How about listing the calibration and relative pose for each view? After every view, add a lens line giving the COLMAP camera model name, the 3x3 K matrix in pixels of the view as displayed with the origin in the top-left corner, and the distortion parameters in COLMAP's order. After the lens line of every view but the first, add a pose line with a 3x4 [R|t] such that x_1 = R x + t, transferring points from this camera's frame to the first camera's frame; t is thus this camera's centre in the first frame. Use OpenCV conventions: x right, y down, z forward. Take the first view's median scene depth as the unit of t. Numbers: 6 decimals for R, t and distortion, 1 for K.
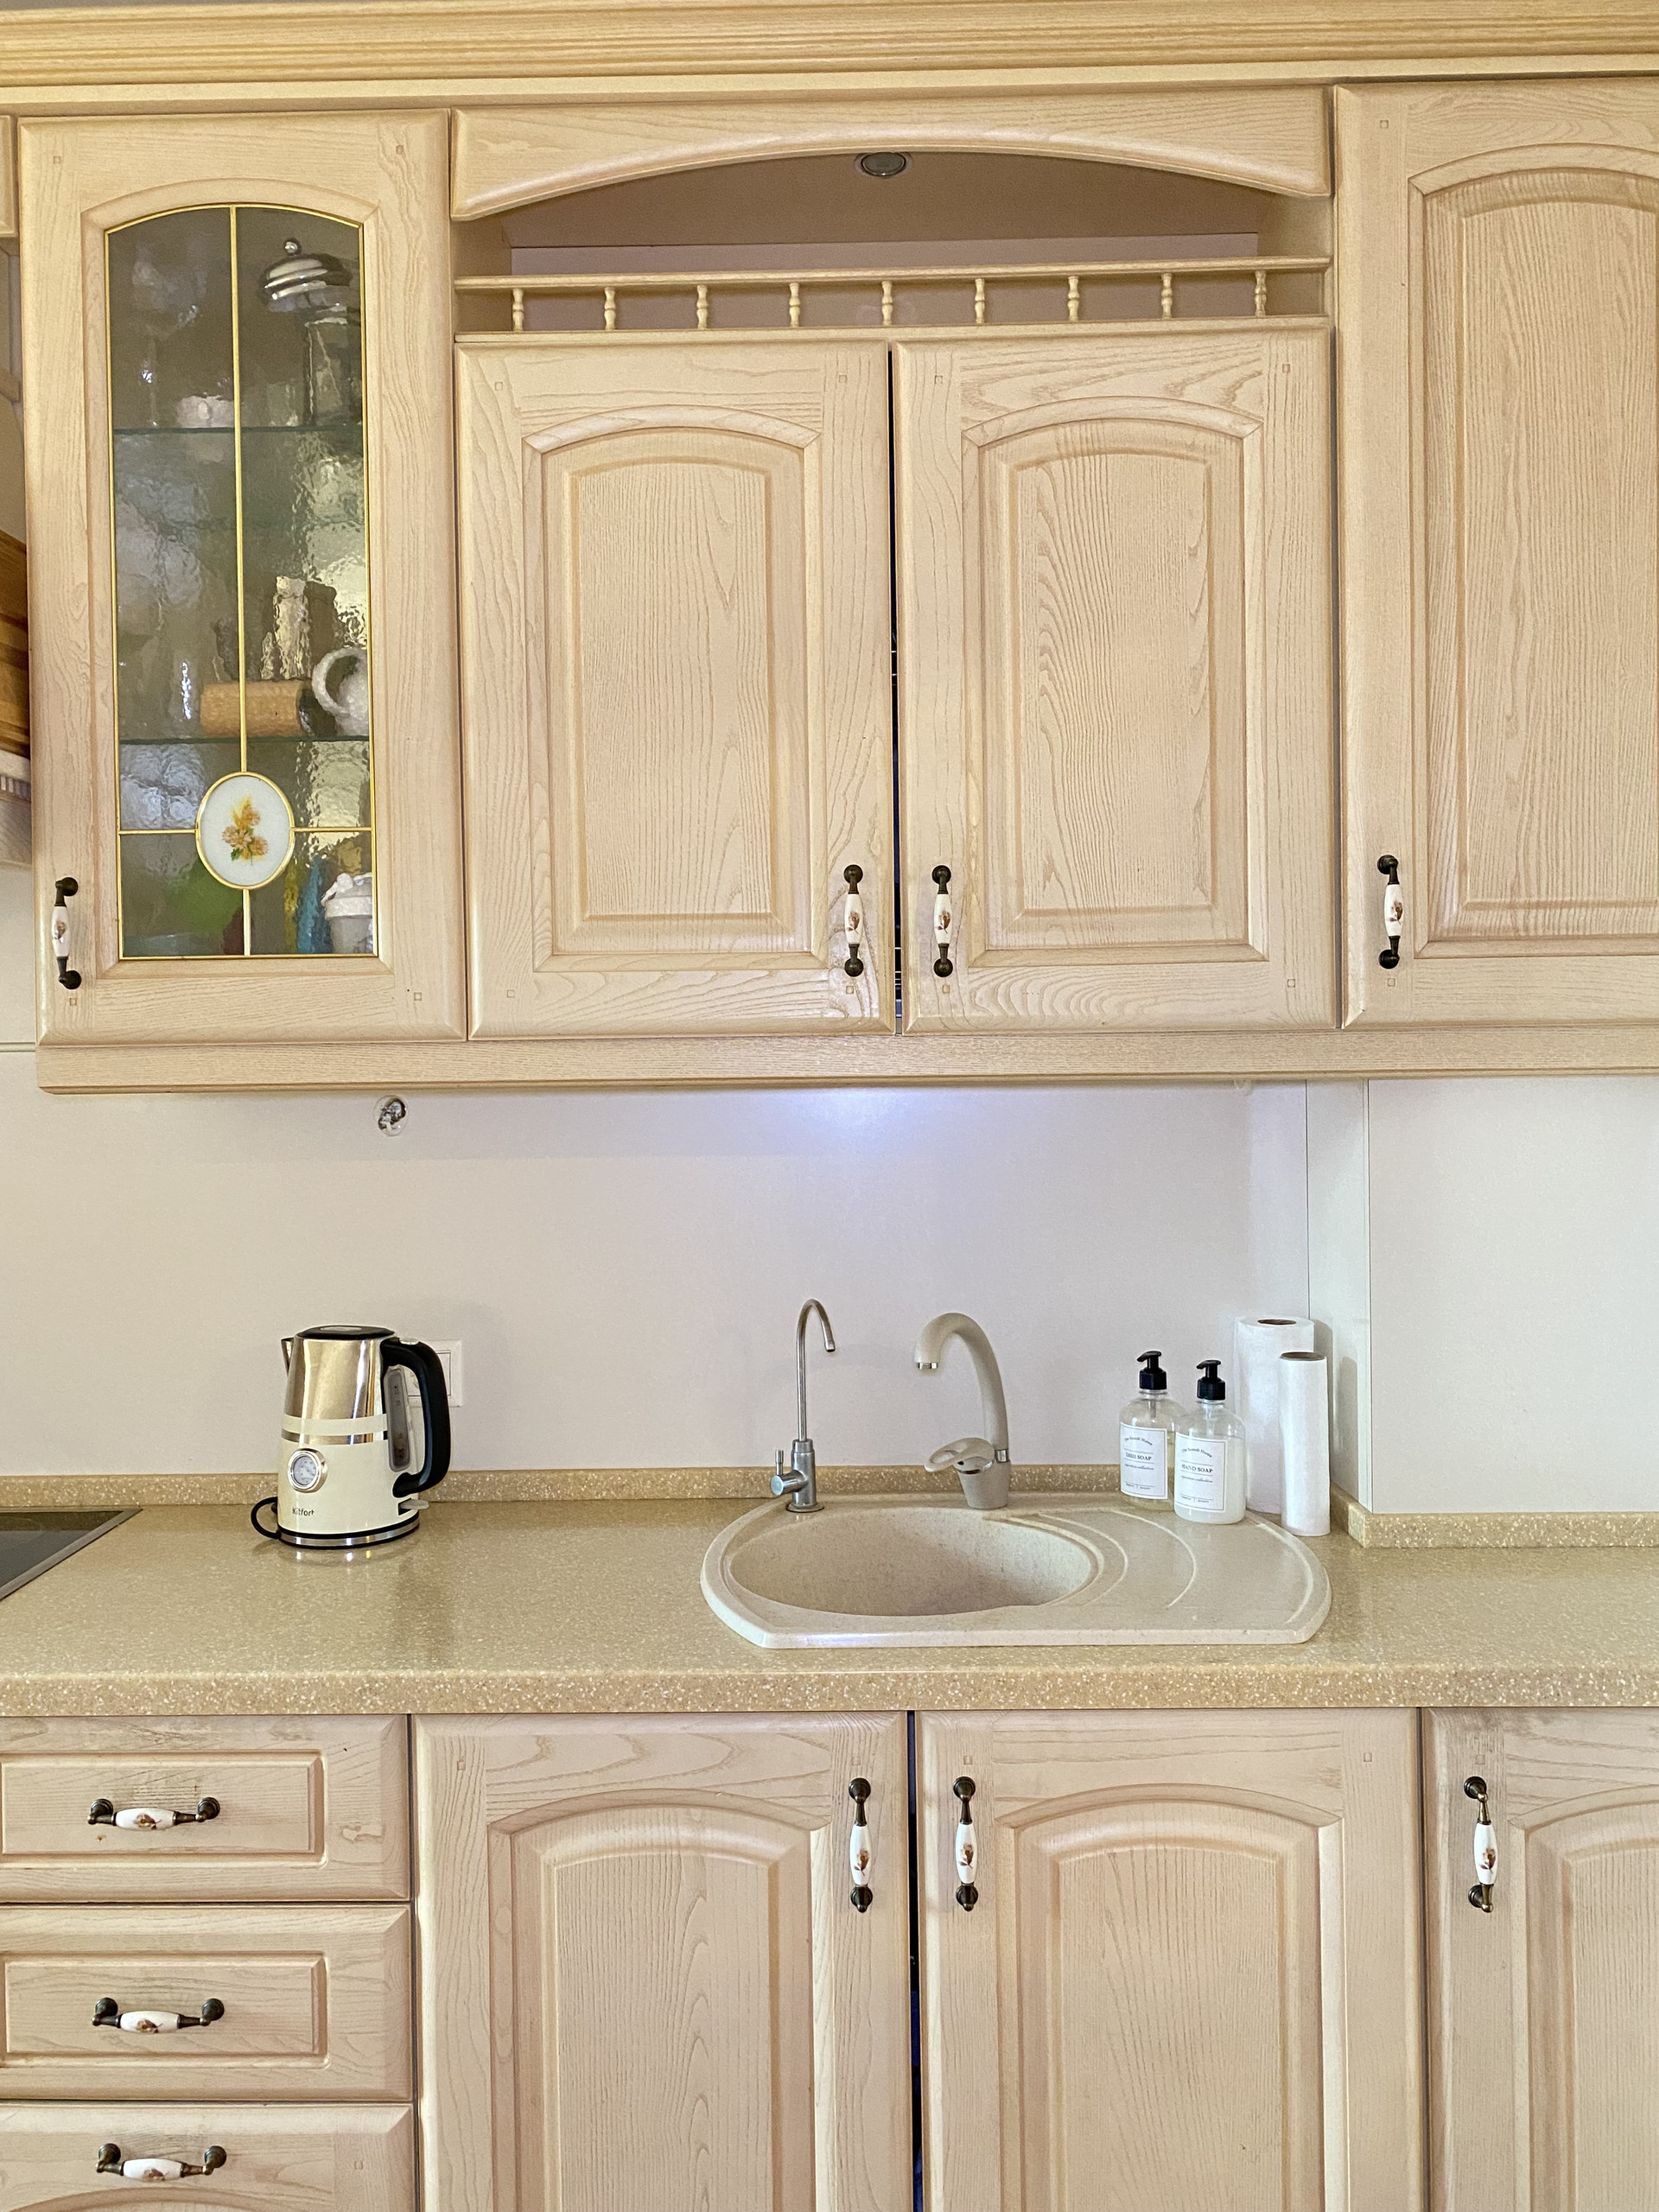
lens RADIAL K [[1637.3, 0, 829.6], [0, 1637.3, 1096.3], [0, 0, 1]] dist [0.044765, -0.058105]
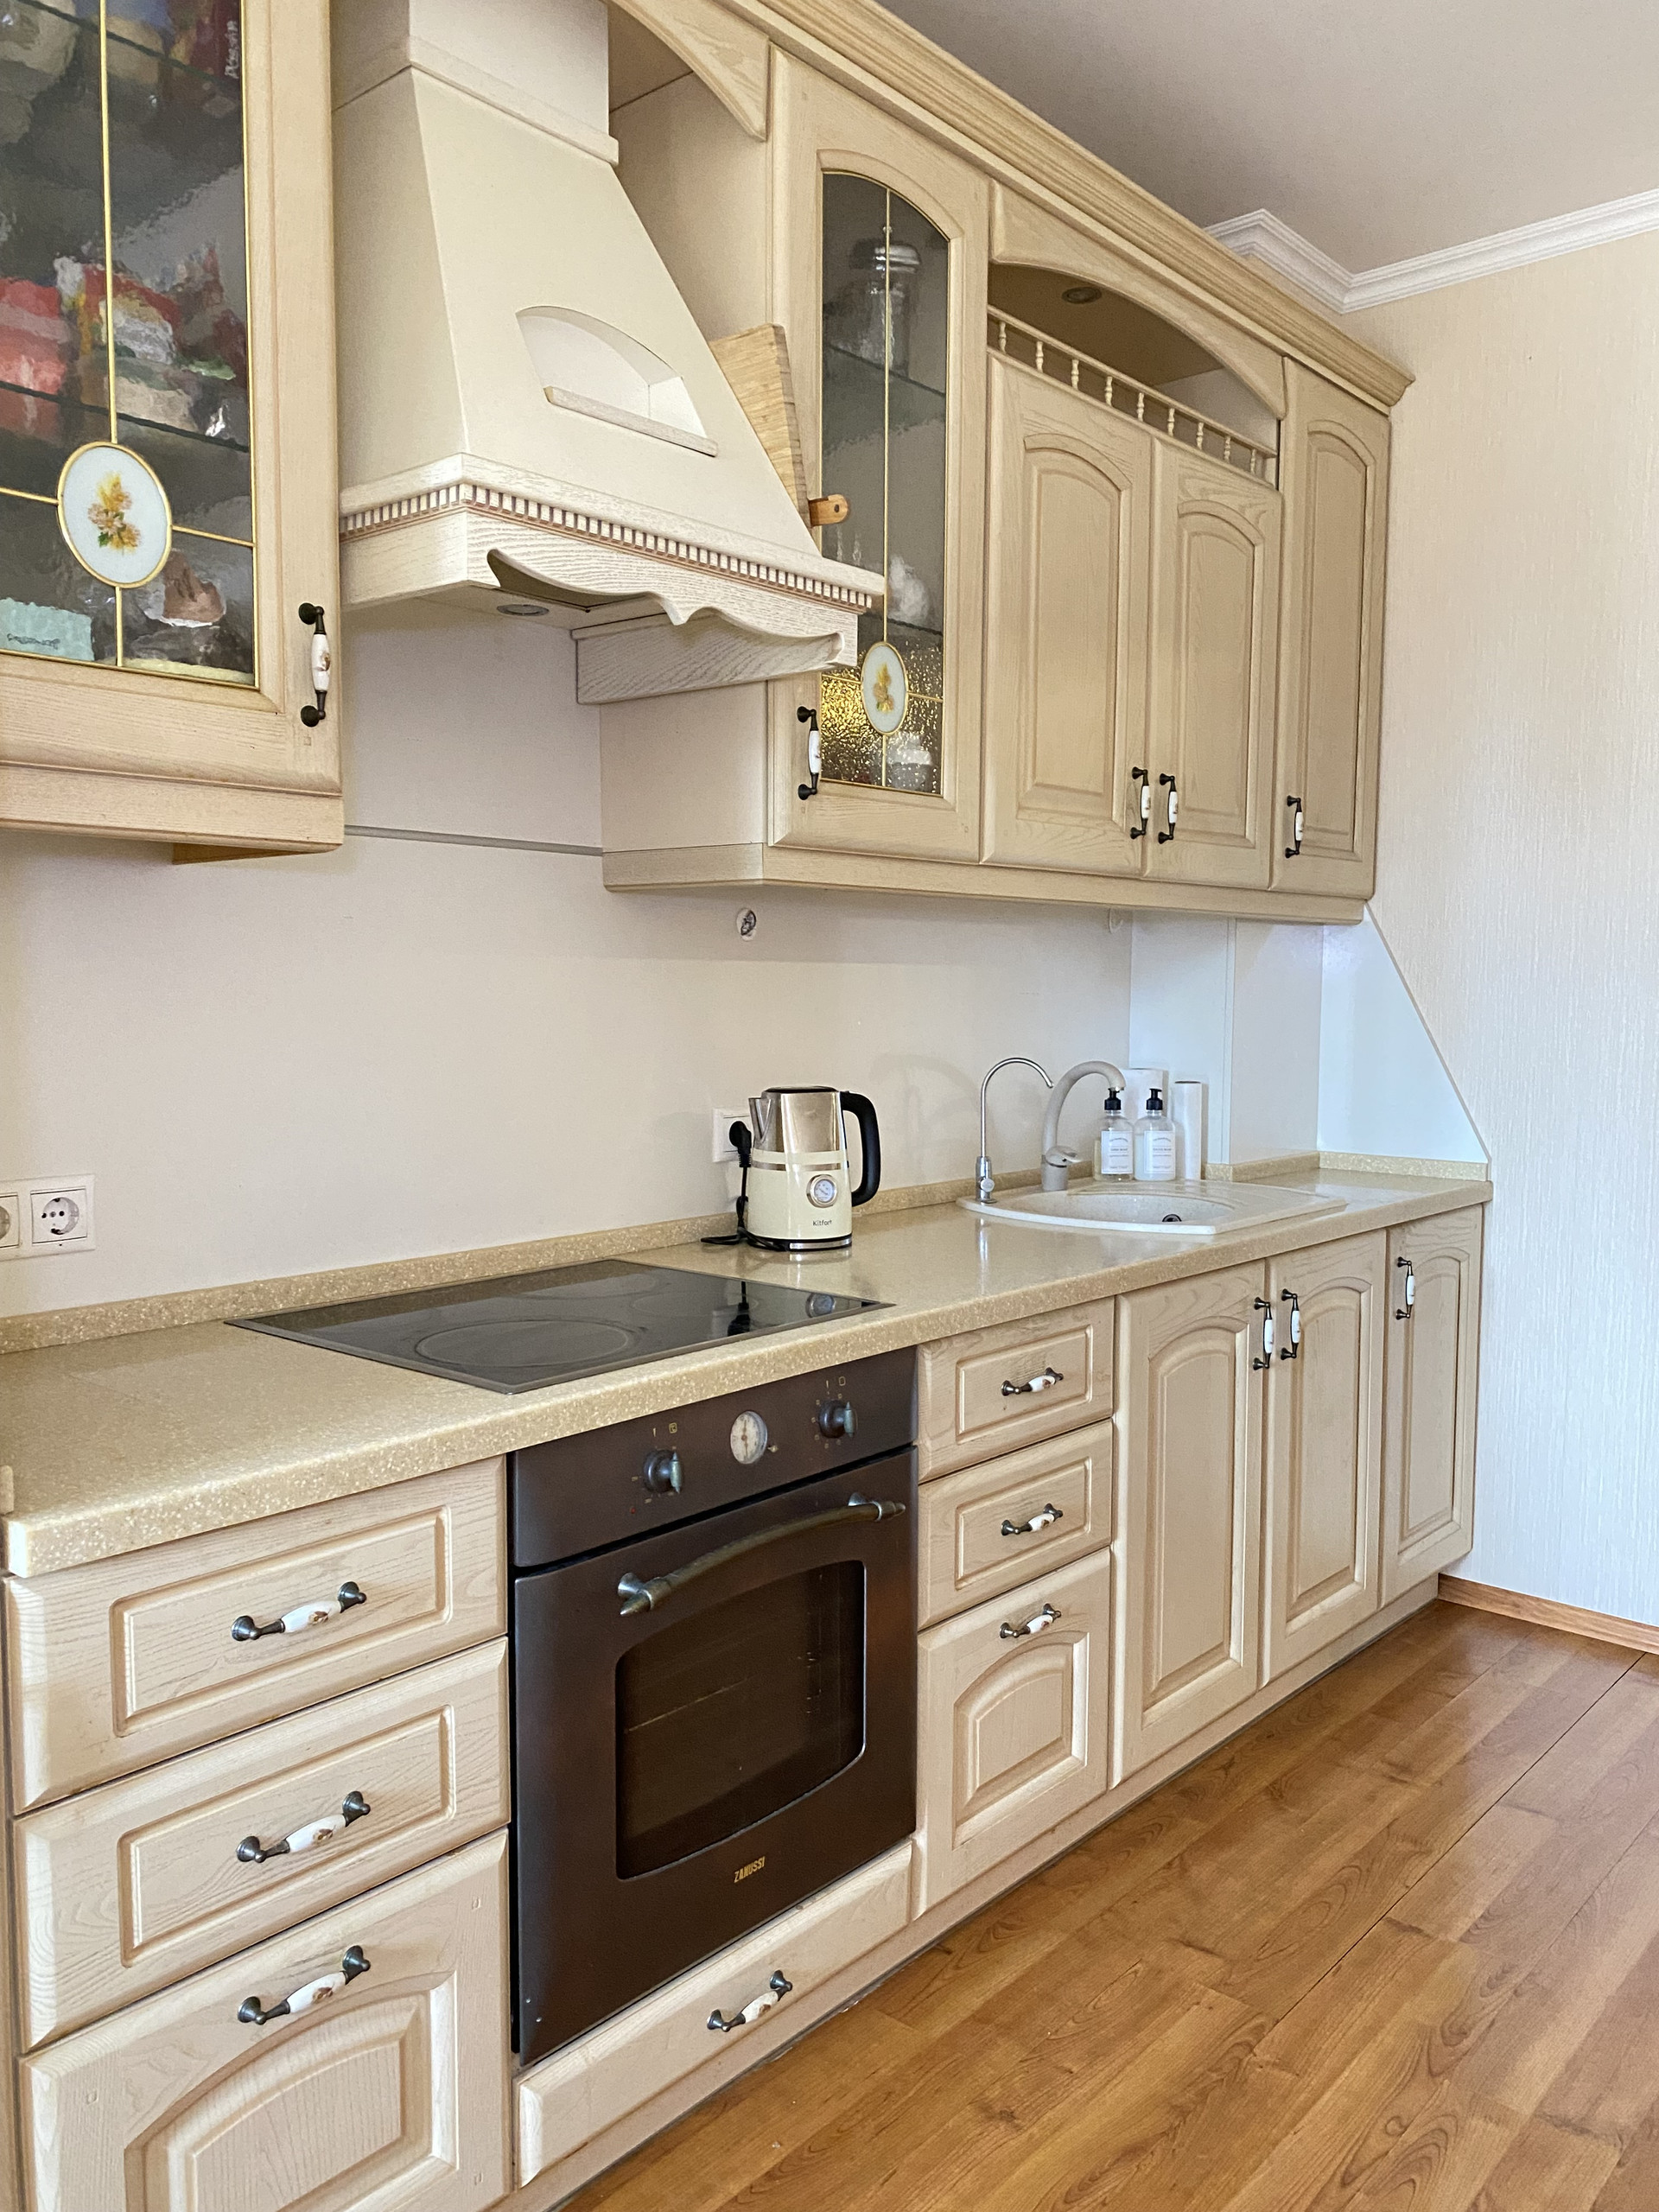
lens RADIAL K [[1691.8, 0, 834.9], [0, 1691.8, 1097.4], [0, 0, 1]] dist [0.053113, -0.053089]
pose [[0.641540, -0.034813, 0.766299, -1.419544], [-0.003624, 0.998821, 0.048410, 0.097071], [-0.767081, -0.033833, 0.640657, 0.162775]]
